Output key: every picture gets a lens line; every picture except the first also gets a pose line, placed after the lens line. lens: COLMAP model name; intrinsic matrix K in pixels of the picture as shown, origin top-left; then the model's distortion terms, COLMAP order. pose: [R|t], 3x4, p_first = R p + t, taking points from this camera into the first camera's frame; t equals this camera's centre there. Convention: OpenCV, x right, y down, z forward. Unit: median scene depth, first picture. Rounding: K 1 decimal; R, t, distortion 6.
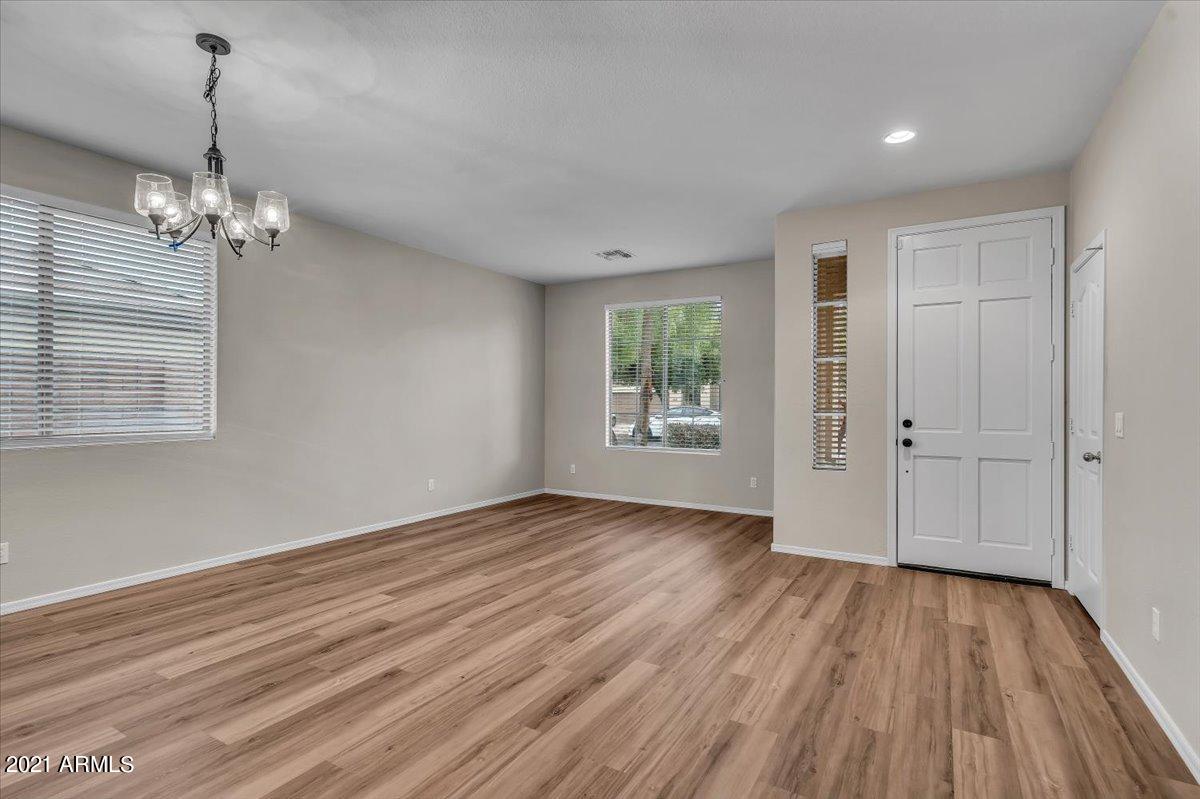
lens RADIAL K [[578.0, 0, 605.2], [0, 578.0, 403.7], [0, 0, 1]] dist [0.001253, 0.000315]
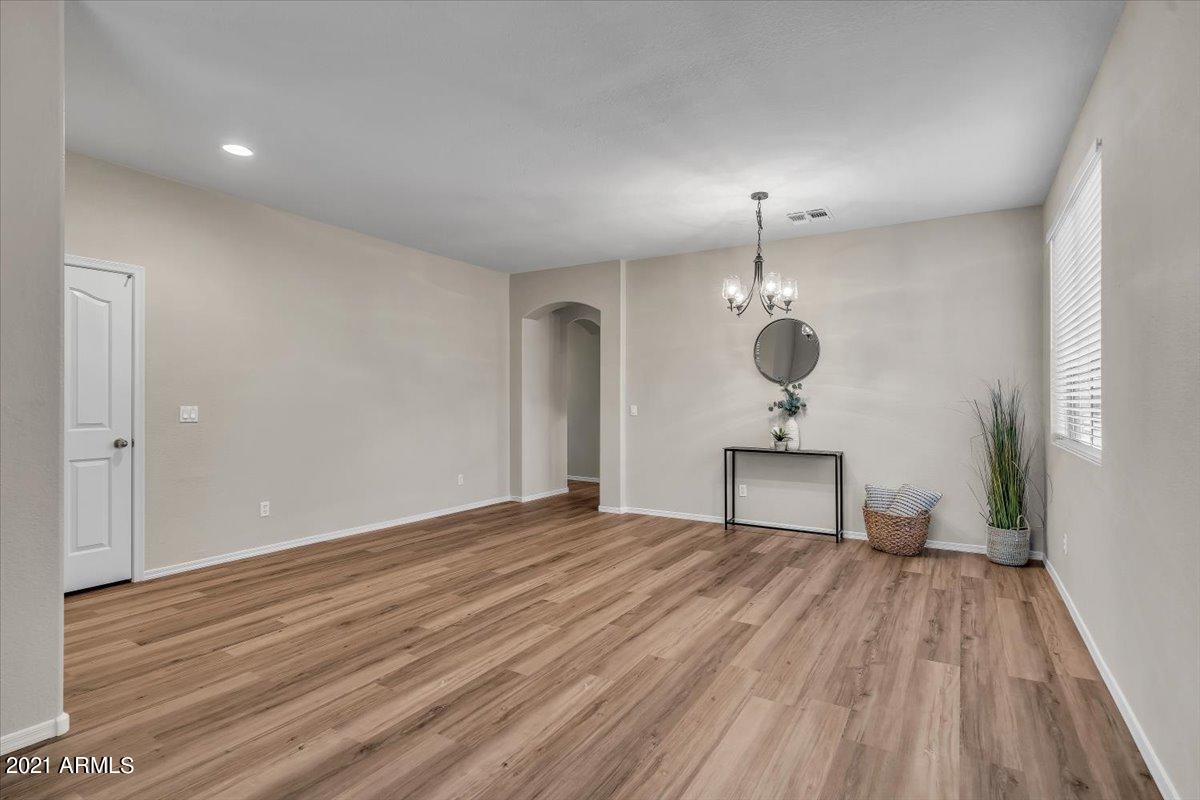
lens RADIAL K [[578.0, 0, 605.2], [0, 578.0, 404.2], [0, 0, 1]] dist [0.001253, 0.000315]
pose [[-0.999728, -0.005738, 0.022625, -0.202953], [-0.005639, 0.999974, 0.004413, -0.003885], [-0.022650, 0.004284, -0.999734, 2.114192]]
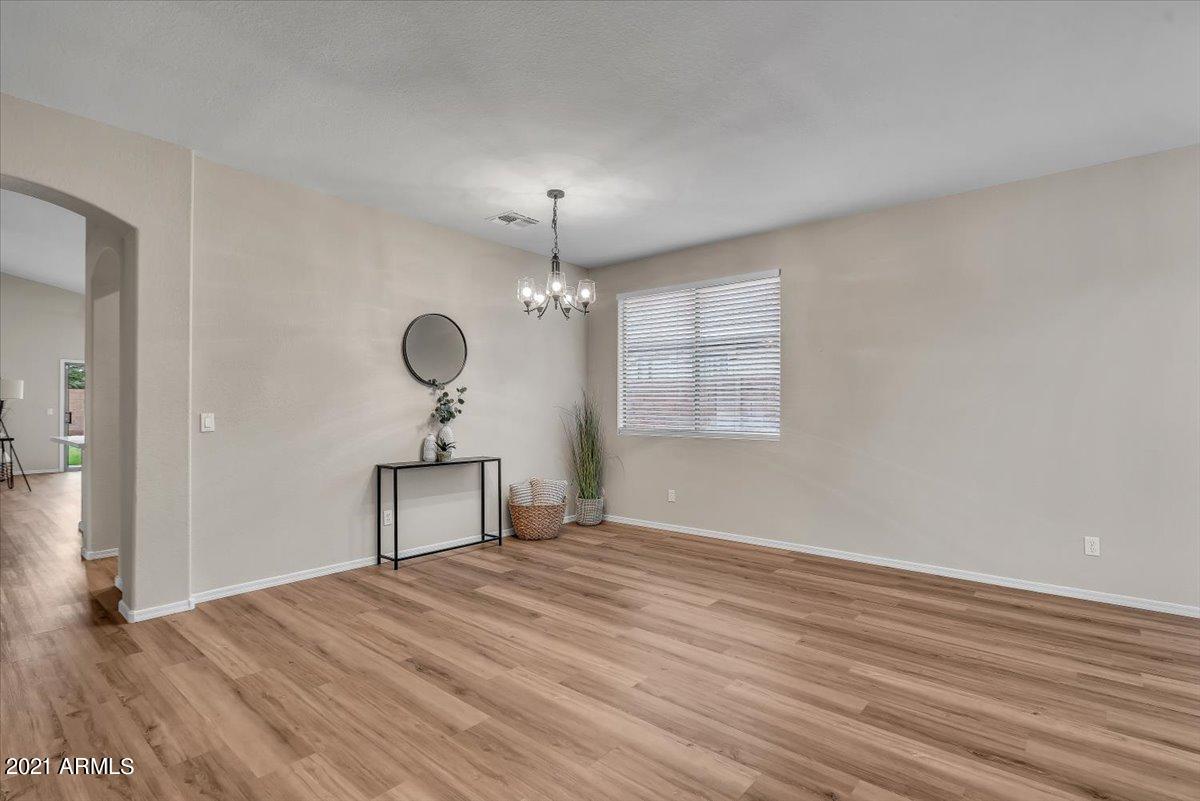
lens RADIAL K [[578.0, 0, 605.2], [0, 578.0, 404.7], [0, 0, 1]] dist [0.001253, 0.000315]
pose [[-0.173621, -0.010377, -0.984758, 0.720322], [-0.004827, 0.999941, -0.009686, 0.001403], [0.984801, 0.003071, -0.173661, 1.109469]]
